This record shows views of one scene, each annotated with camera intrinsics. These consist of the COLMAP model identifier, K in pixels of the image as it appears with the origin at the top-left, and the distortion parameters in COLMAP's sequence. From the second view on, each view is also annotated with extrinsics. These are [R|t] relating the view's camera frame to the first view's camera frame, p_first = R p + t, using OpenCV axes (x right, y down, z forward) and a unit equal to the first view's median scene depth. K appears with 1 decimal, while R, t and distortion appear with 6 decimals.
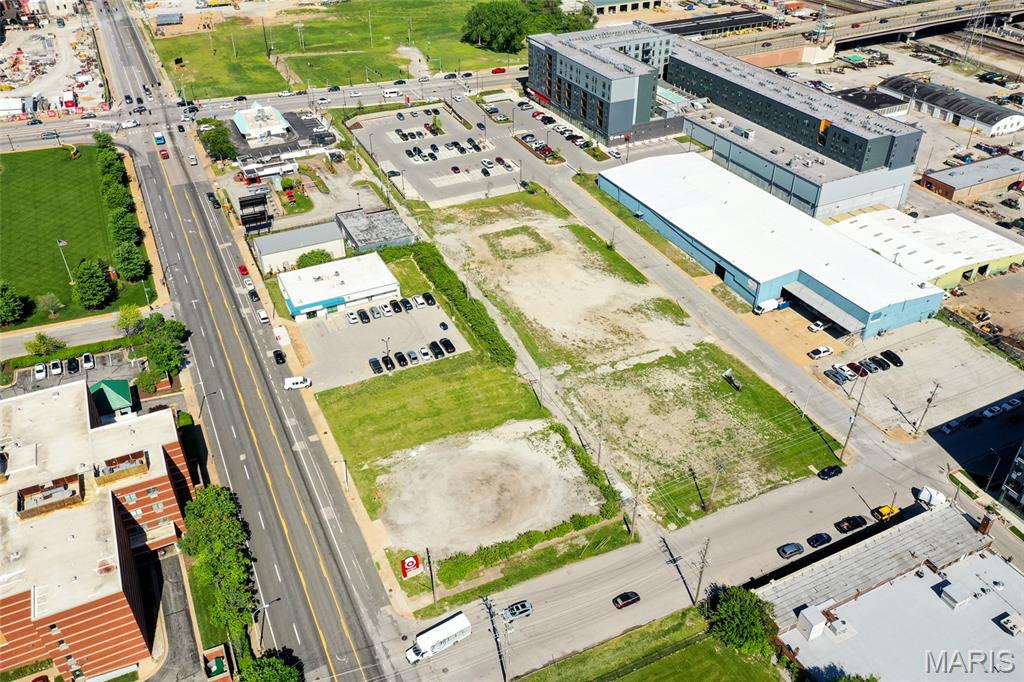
lens RADIAL K [[809.9, 0, 512.0], [0, 809.9, 341.0], [0, 0, 1]] dist [0.003550, -0.000060]
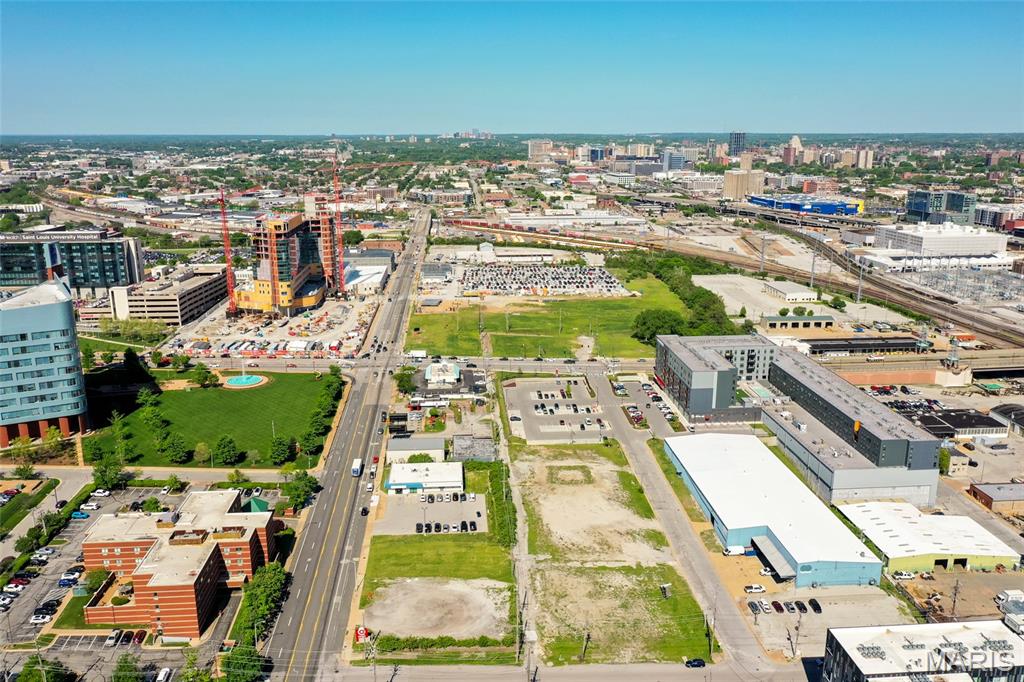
lens RADIAL K [[809.9, 0, 512.0], [0, 809.9, 341.0], [0, 0, 1]] dist [0.003550, -0.000060]
pose [[0.928406, 0.096279, -0.358877, 0.347053], [-0.213985, 0.928141, -0.304573, 0.092191], [0.303764, 0.359562, 0.882294, -0.255091]]
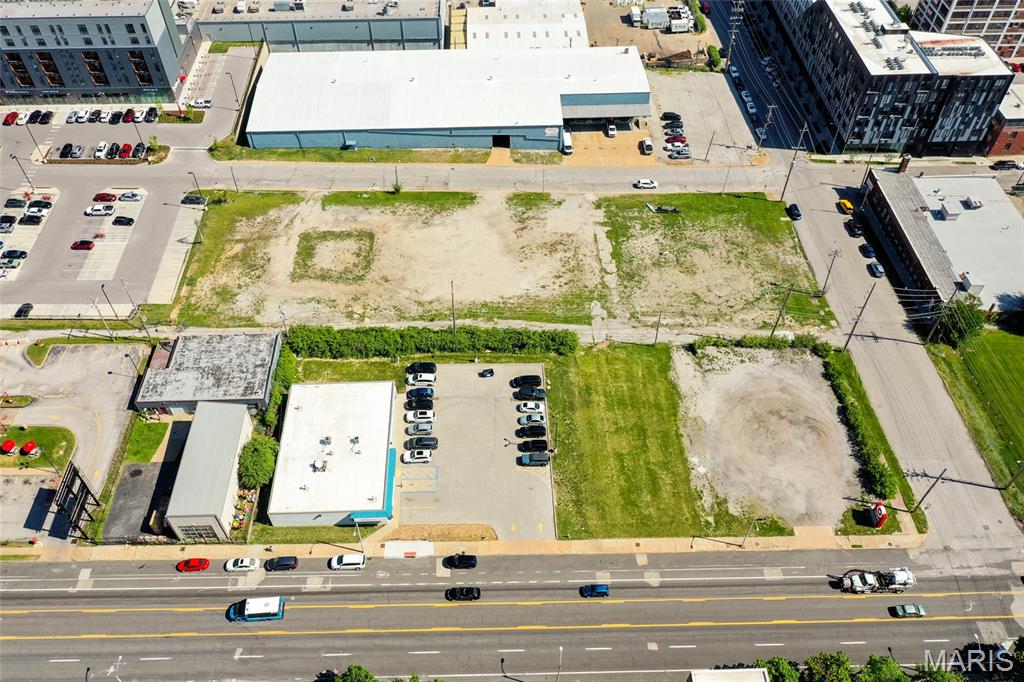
lens RADIAL K [[801.9, 0, 512.0], [0, 801.9, 341.0], [0, 0, 1]] dist [0.002391, 0.001630]
pose [[0.405750, -0.681325, 0.609232, -0.414694], [0.517599, 0.720668, 0.461225, -0.304807], [-0.753298, 0.128196, 0.645064, 0.370533]]
